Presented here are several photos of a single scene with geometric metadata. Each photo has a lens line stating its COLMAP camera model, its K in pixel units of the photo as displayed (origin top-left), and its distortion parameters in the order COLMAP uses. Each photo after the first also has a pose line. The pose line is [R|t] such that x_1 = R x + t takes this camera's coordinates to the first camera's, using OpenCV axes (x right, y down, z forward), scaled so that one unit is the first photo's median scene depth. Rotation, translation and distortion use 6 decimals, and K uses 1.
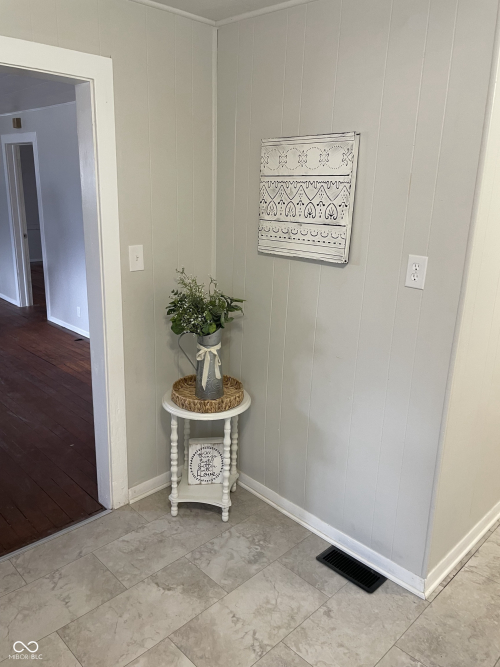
lens RADIAL K [[515.6, 0, 249.8], [0, 515.6, 332.8], [0, 0, 1]] dist [0.001704, 0.000088]
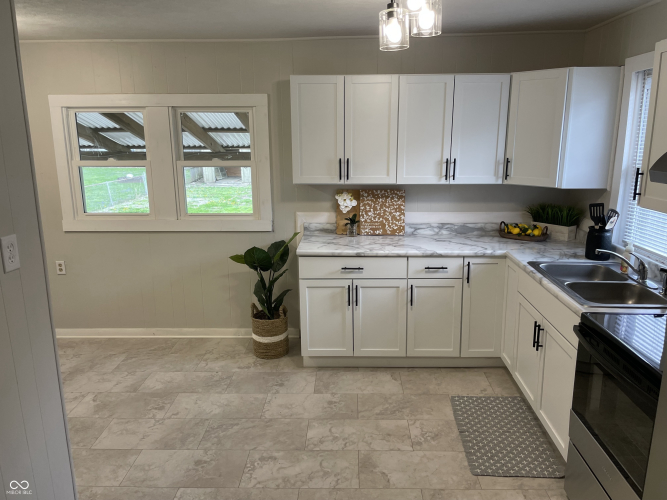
lens RADIAL K [[515.6, 0, 333.6], [0, 515.6, 249.9], [0, 0, 1]] dist [0.001704, 0.000088]
pose [[-0.695772, -0.183020, 0.694554, -0.865526], [0.181897, 0.890572, 0.416888, -0.531285], [-0.694849, 0.416396, -0.586344, 1.652348]]
